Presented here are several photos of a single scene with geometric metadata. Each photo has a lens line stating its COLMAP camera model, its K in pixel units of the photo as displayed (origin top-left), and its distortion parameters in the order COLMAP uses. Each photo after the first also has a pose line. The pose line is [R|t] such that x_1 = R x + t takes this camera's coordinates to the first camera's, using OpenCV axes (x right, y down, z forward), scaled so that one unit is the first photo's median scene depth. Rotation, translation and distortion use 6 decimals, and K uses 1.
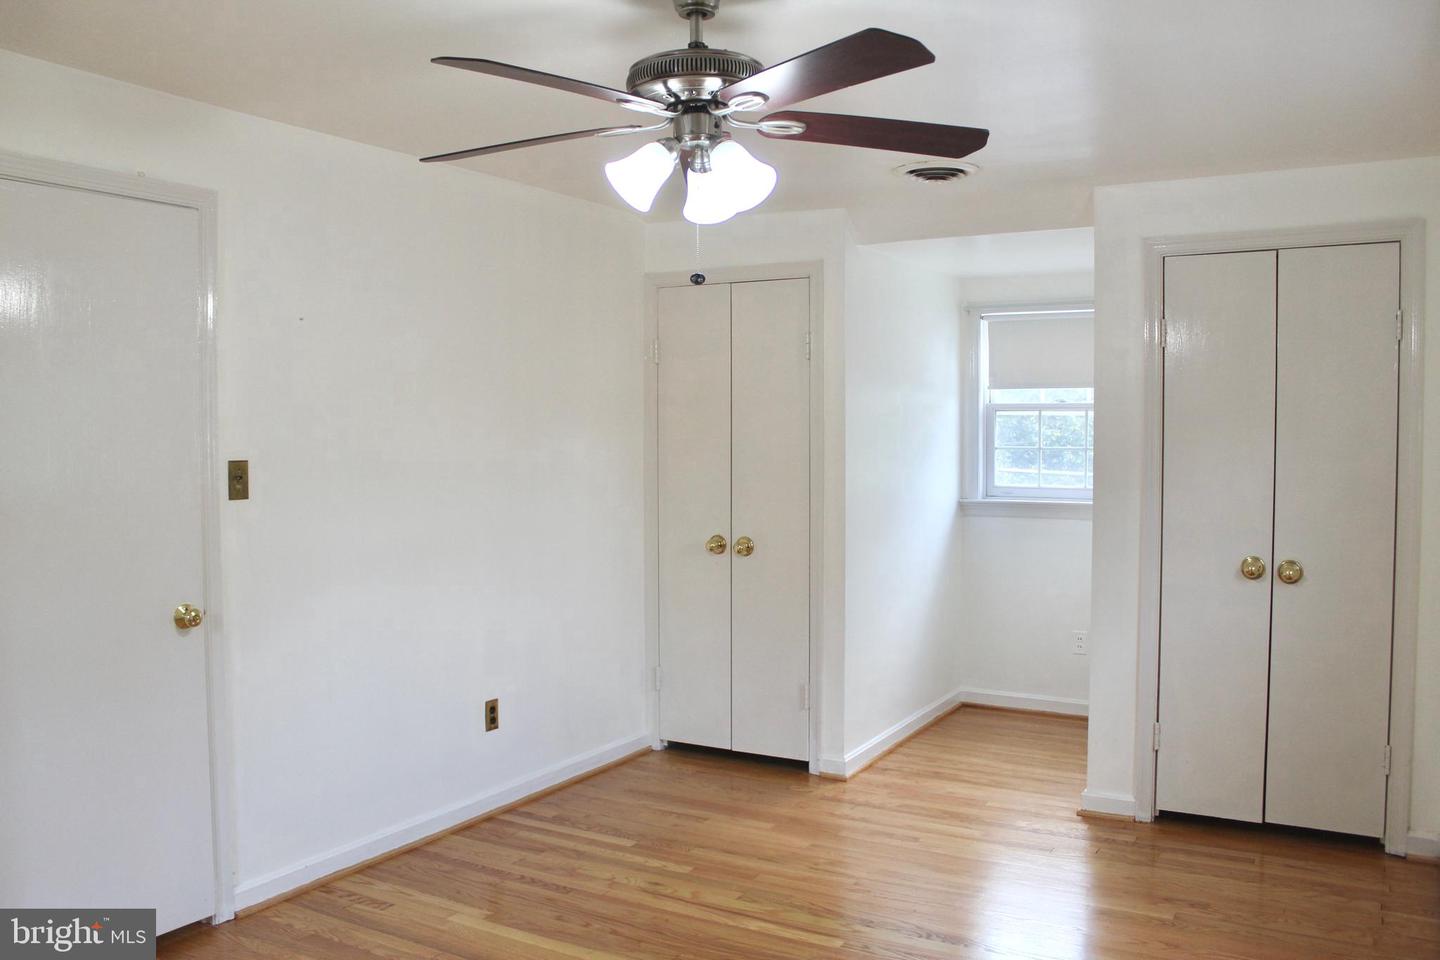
lens RADIAL K [[1204.3, 0, 716.5], [0, 1204.3, 480.3], [0, 0, 1]] dist [-0.166020, 0.137918]
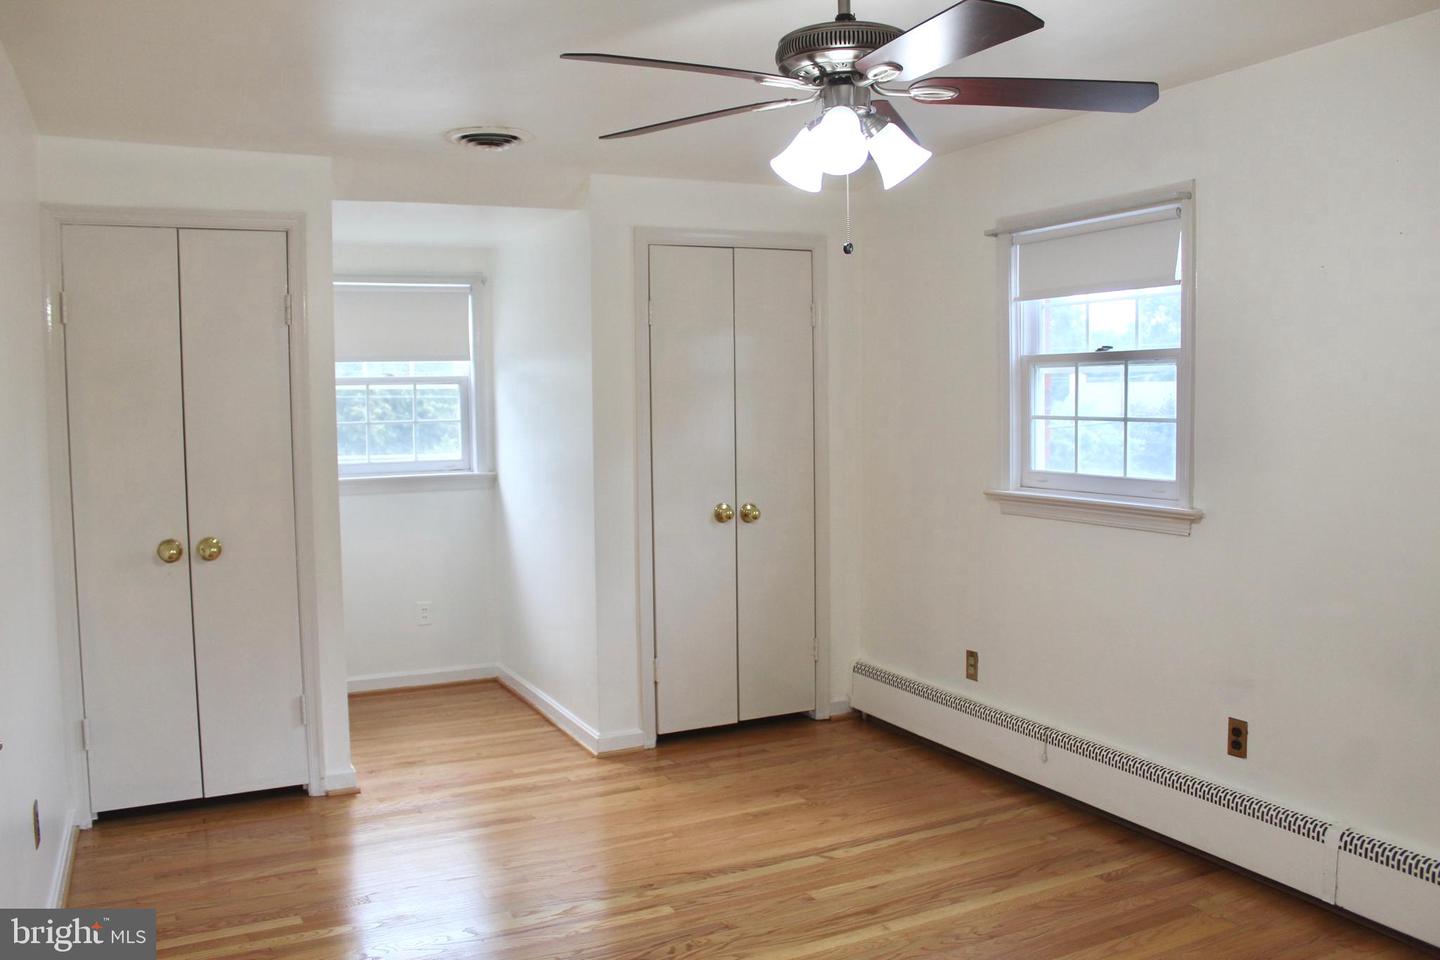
lens RADIAL K [[1204.3, 0, 716.5], [0, 1204.3, 480.3], [0, 0, 1]] dist [-0.166020, 0.137918]
pose [[0.544051, -0.064244, 0.836589, -0.540700], [0.050240, 0.997770, 0.043949, -0.012040], [-0.837547, 0.018120, 0.546065, 0.313597]]
